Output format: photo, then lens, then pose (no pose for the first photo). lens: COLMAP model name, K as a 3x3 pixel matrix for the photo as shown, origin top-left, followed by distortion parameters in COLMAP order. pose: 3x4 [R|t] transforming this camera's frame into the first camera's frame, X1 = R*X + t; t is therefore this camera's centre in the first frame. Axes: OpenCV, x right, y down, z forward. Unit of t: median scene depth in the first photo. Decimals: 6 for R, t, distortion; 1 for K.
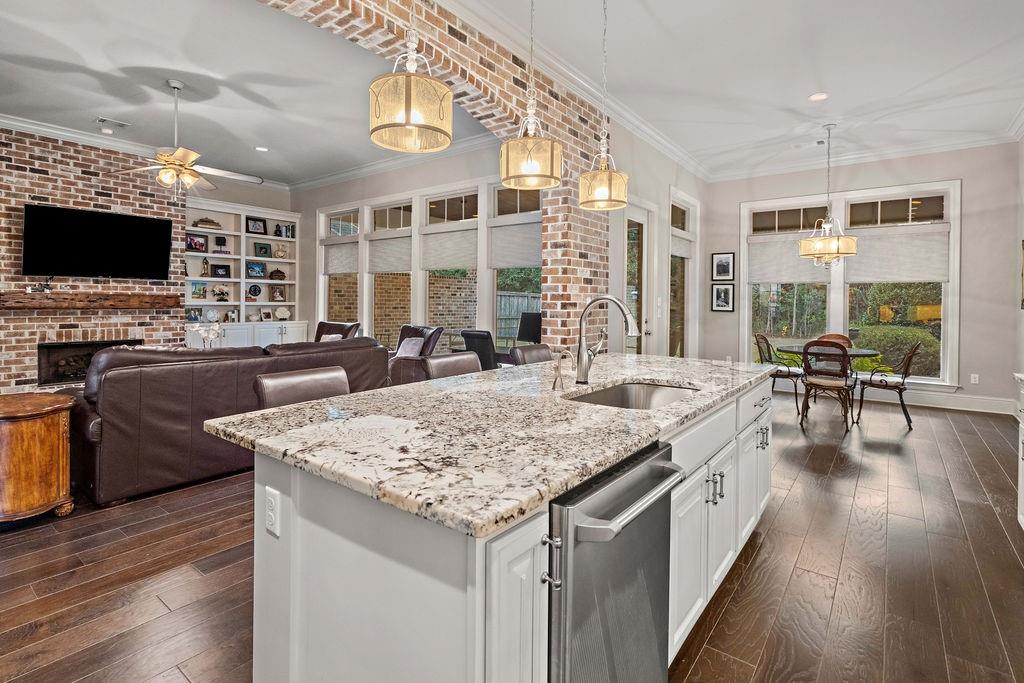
lens RADIAL K [[492.3, 0, 511.8], [0, 492.3, 303.1], [0, 0, 1]] dist [-0.001388, 0.000715]
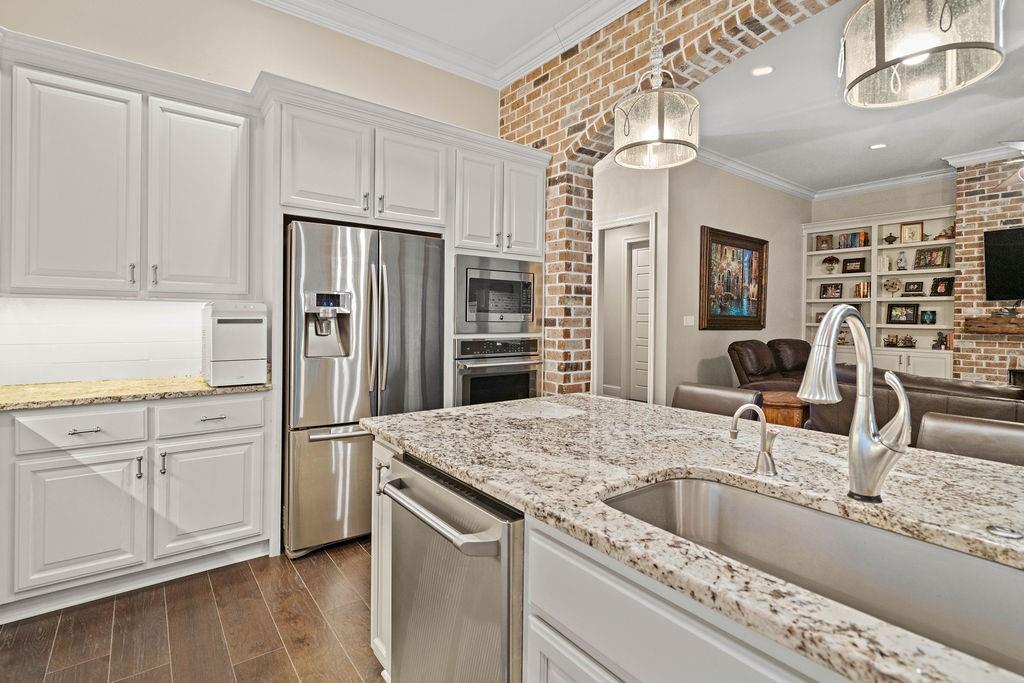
lens RADIAL K [[490.4, 0, 511.1], [0, 490.4, 319.5], [0, 0, 1]] dist [0.001359, 0.000060]
pose [[-0.259486, -0.007040, -0.965721, 0.167467], [-0.016302, 0.999863, -0.002909, 0.001486], [0.965609, 0.014988, -0.259565, 0.195350]]
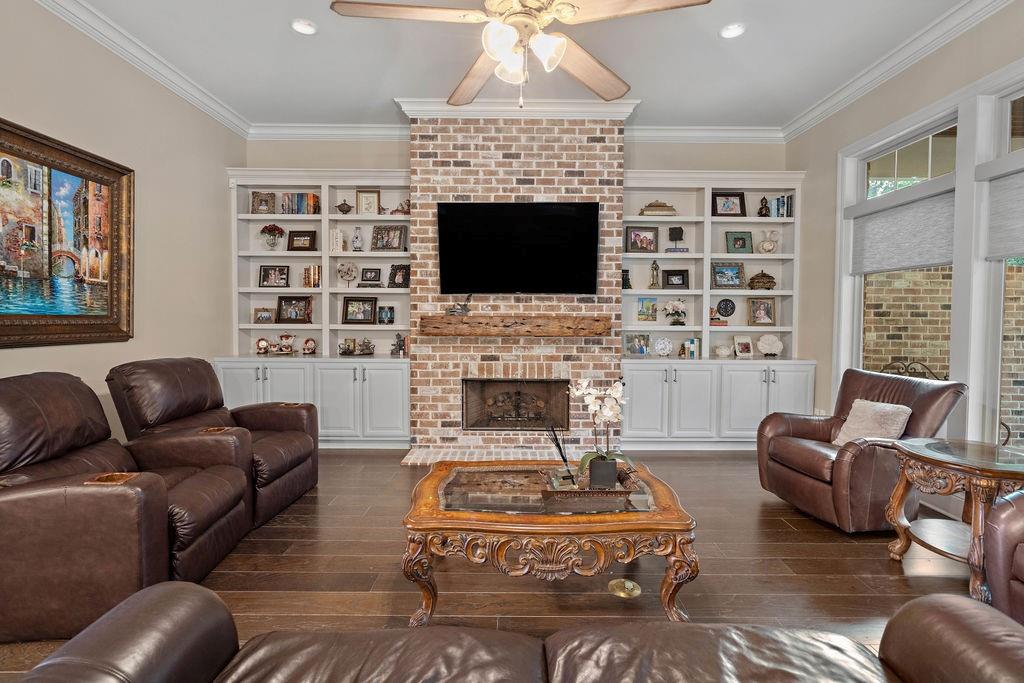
lens RADIAL K [[485.3, 0, 516.7], [0, 485.3, 329.7], [0, 0, 1]] dist [-0.001028, -0.000080]
pose [[0.610171, 0.016810, -0.792091, -0.186065], [-0.001363, 0.999796, 0.020168, -0.009296], [0.792269, -0.011226, 0.610069, 0.394489]]
